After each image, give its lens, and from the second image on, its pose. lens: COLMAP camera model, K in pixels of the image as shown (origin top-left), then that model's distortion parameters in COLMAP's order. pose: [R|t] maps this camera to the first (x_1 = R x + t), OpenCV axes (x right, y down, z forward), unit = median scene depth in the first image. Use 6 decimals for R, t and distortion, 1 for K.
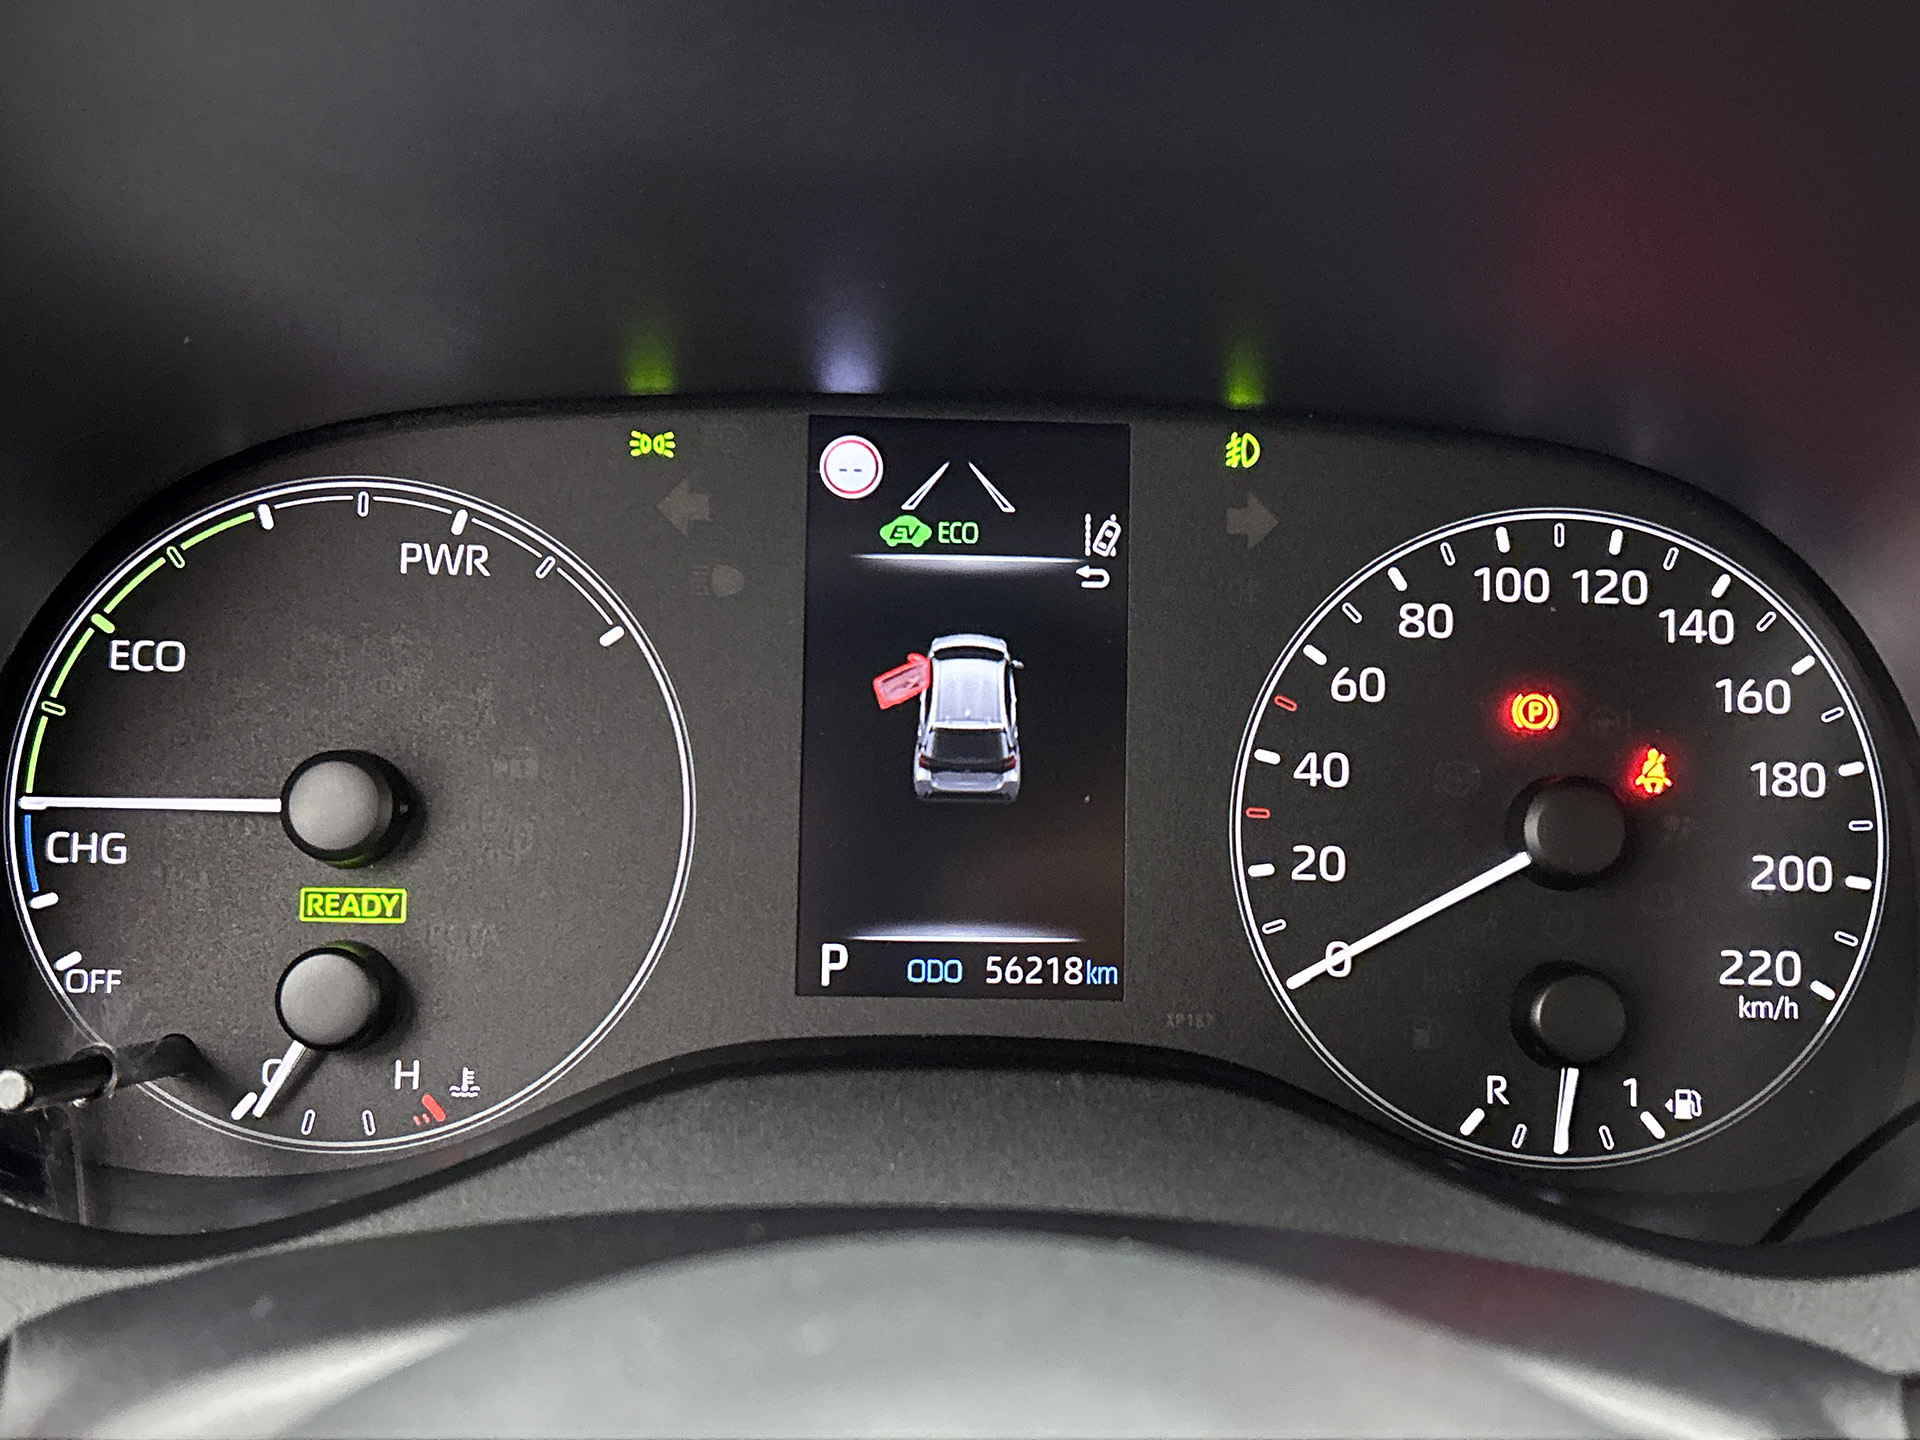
lens RADIAL K [[2256.4, 0, 945.4], [0, 2256.4, 774.9], [0, 0, 1]] dist [0.063068, 0.000000]
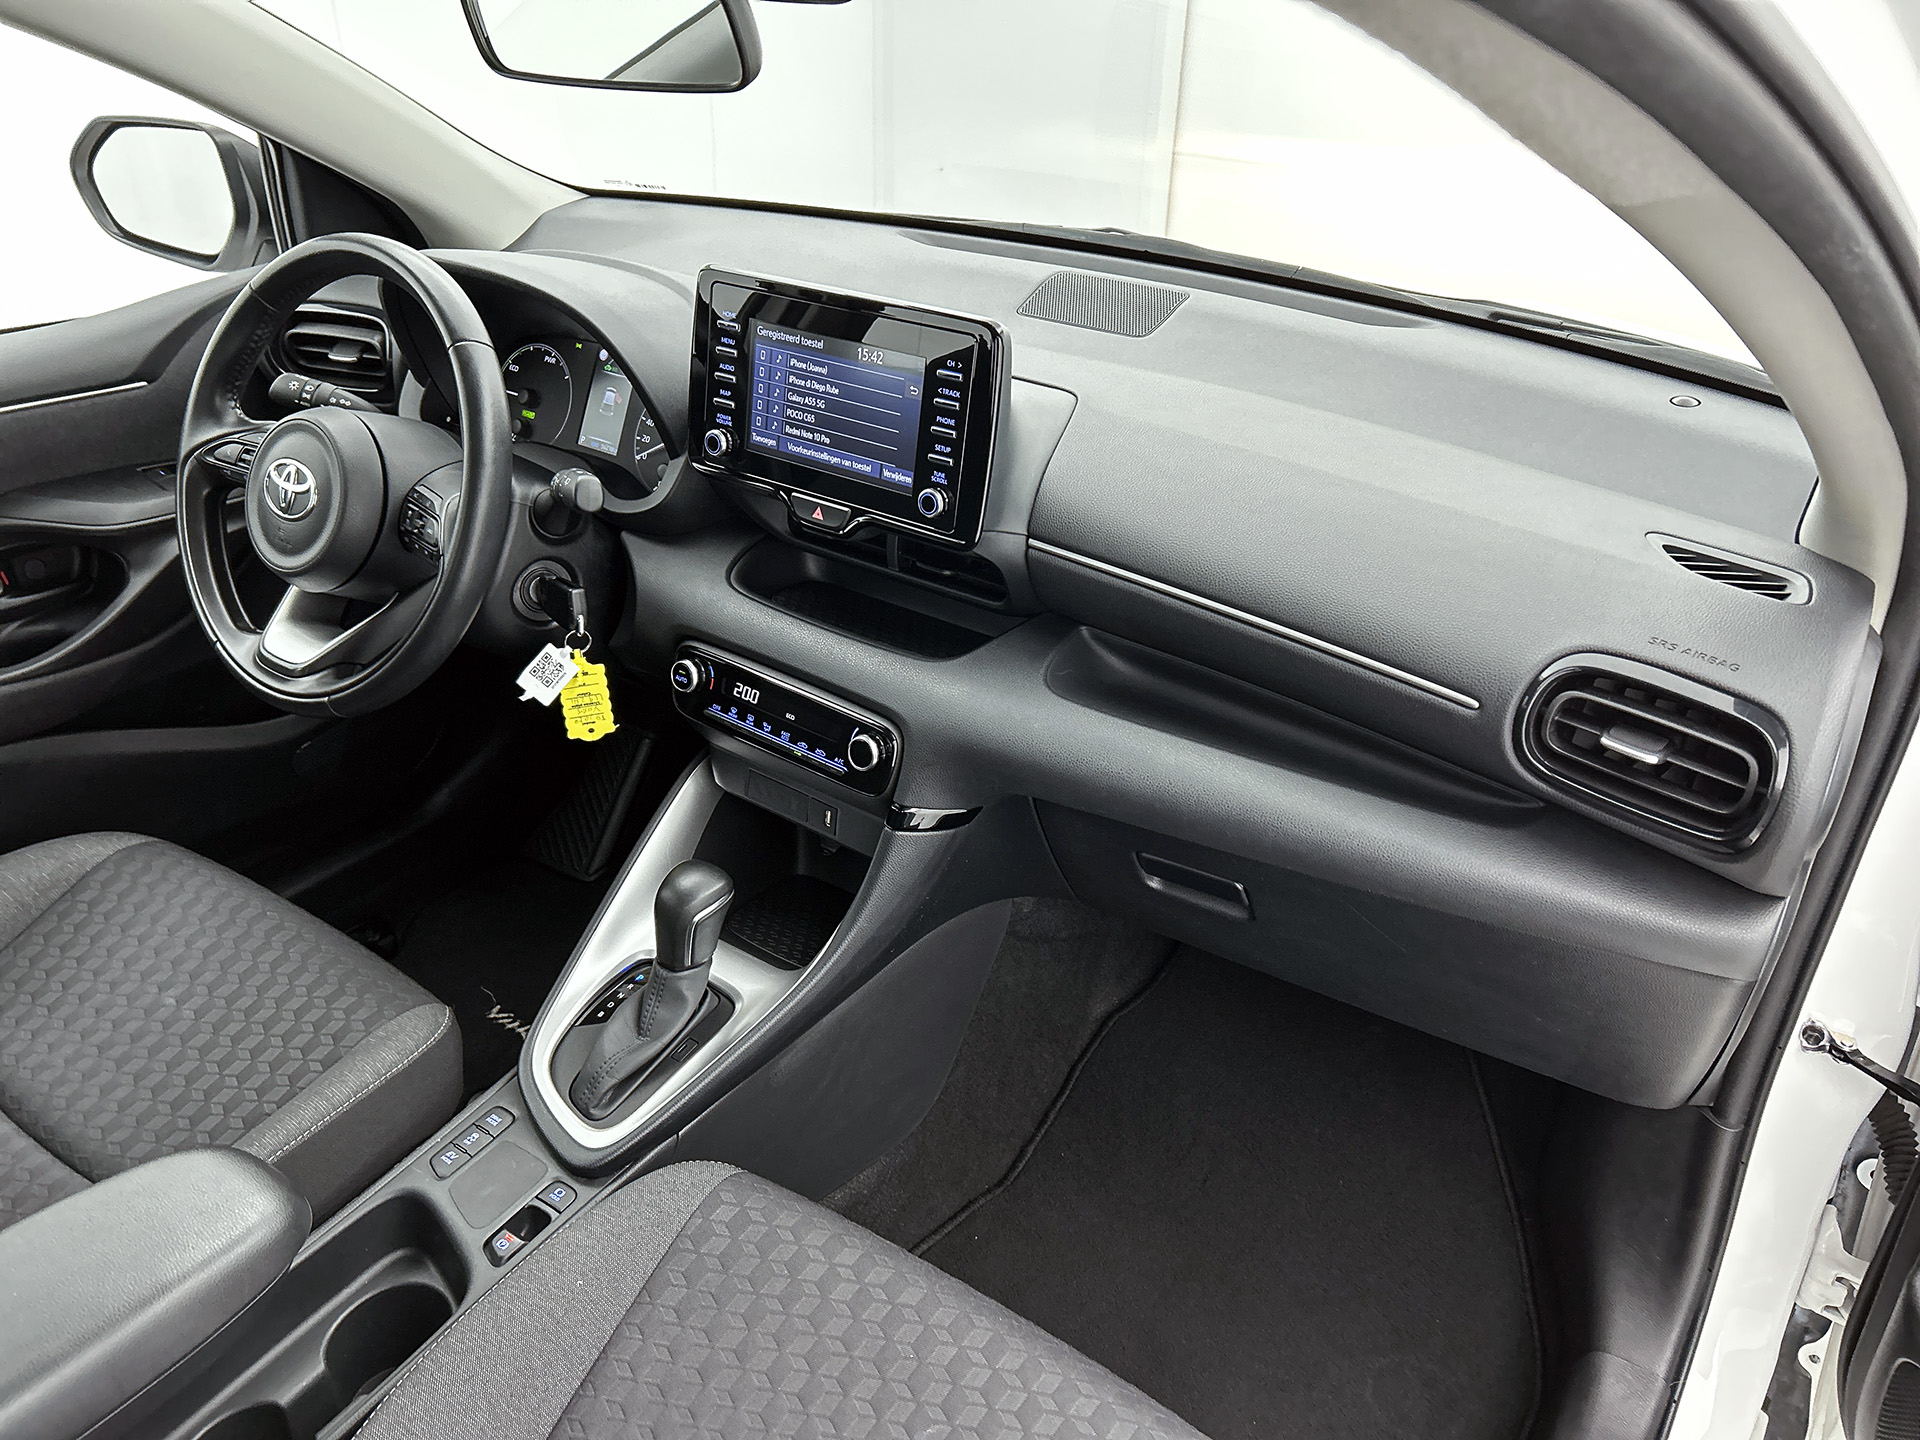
lens RADIAL K [[1446.7, 0, 996.1], [0, 1446.7, 739.5], [0, 0, 1]] dist [0.041049, -0.070965]
pose [[0.816533, 0.290659, -0.498789, 2.909626], [-0.222353, 0.955691, 0.192909, -0.138154], [0.532759, -0.046609, 0.844982, -1.641224]]
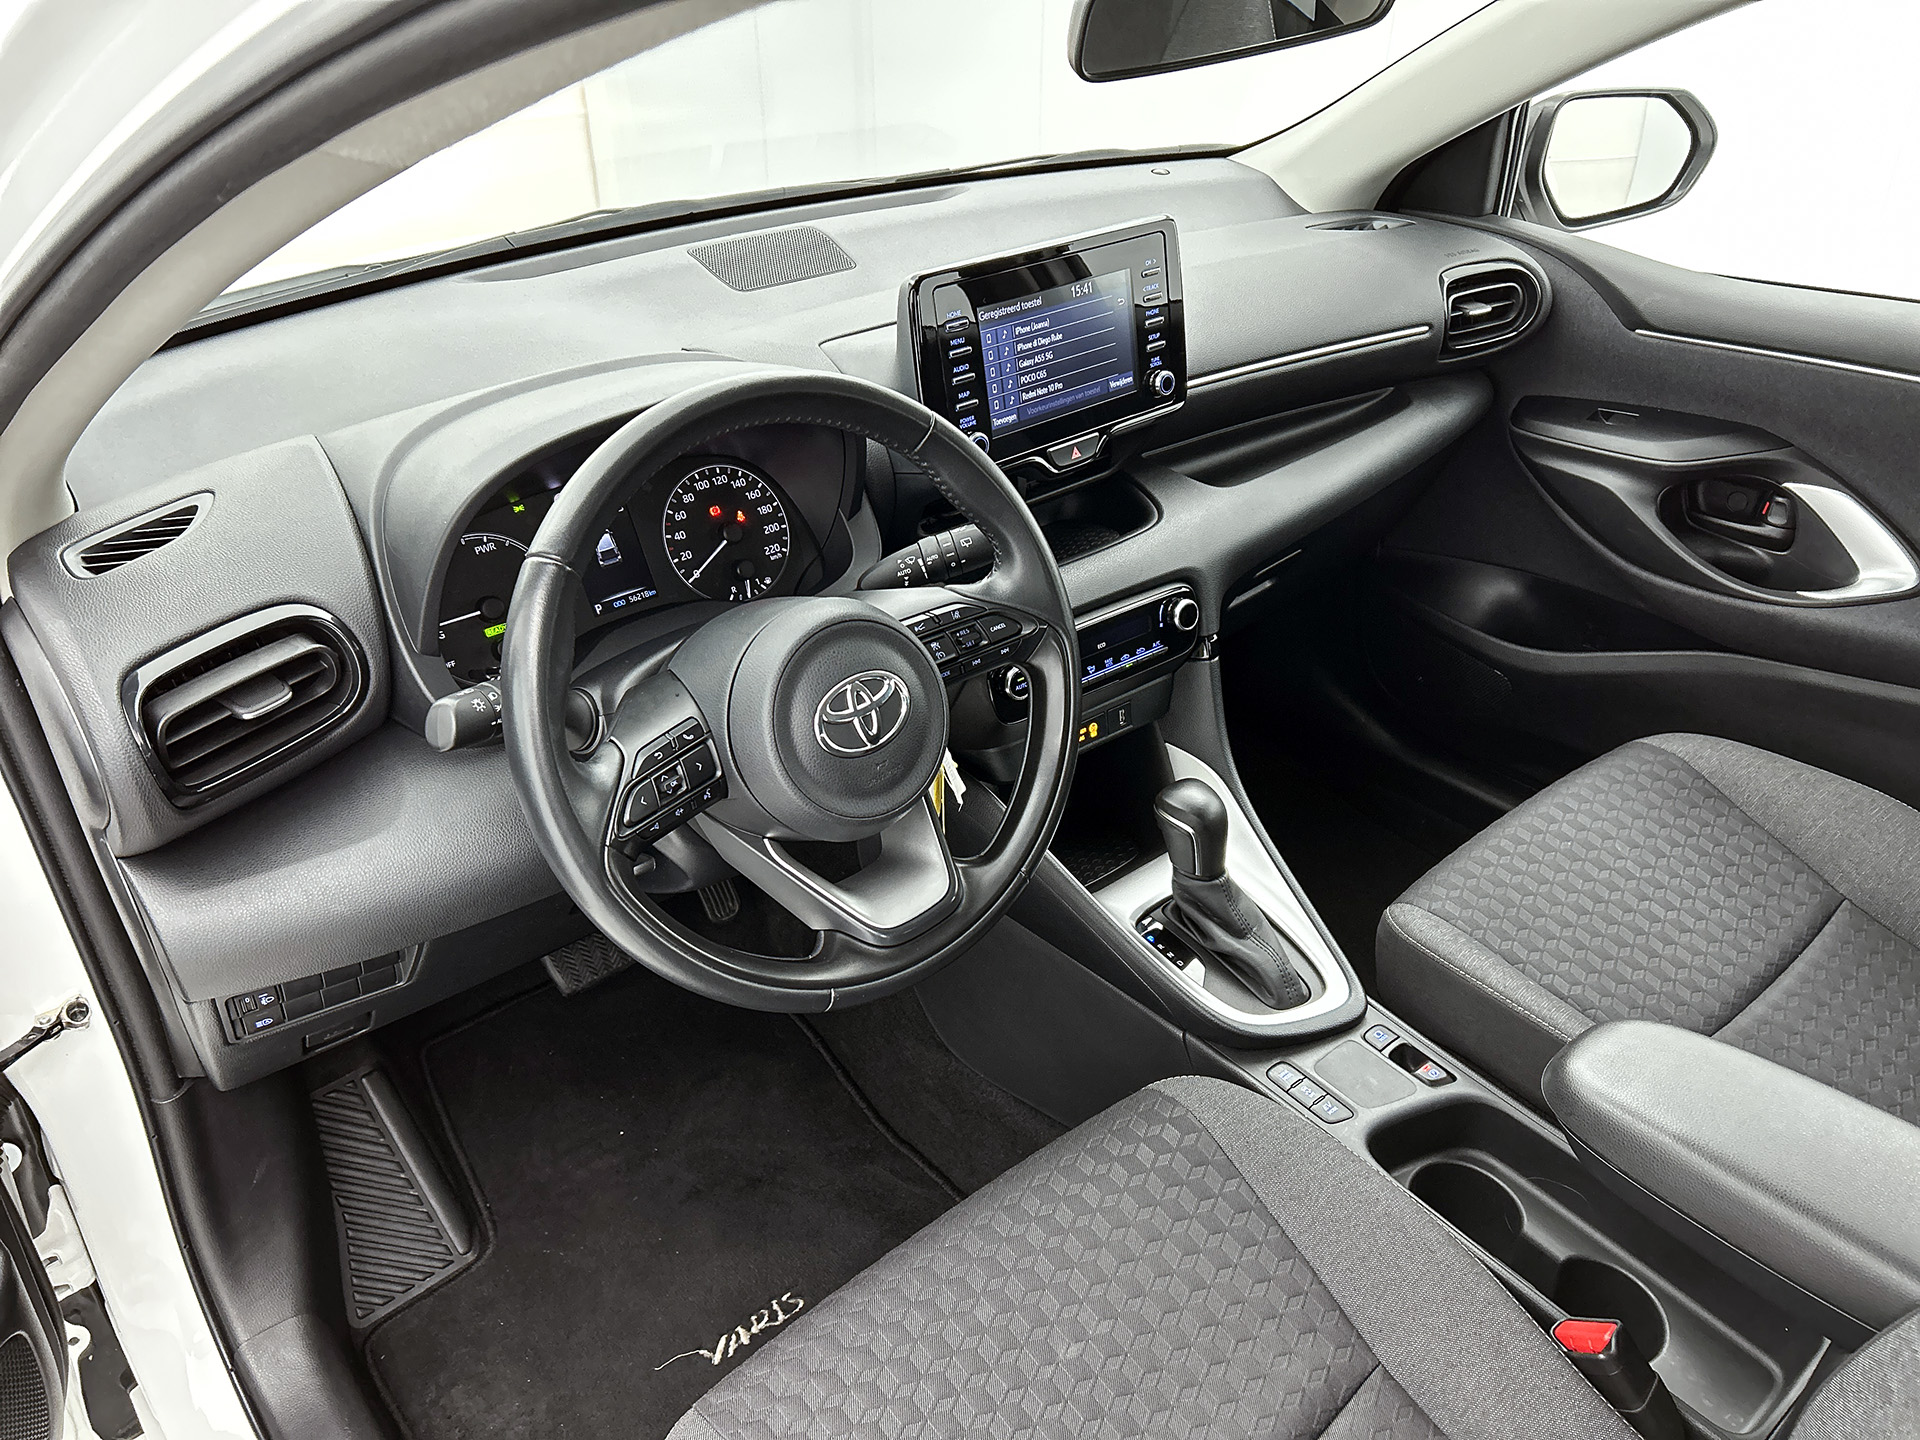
lens RADIAL K [[1446.7, 0, 984.3], [0, 1446.7, 722.1], [0, 0, 1]] dist [0.041049, -0.070965]
pose [[0.772592, -0.361867, 0.521683, -1.037406], [0.263632, 0.930335, 0.254900, -0.239599], [-0.577580, -0.059401, 0.814170, -1.797760]]
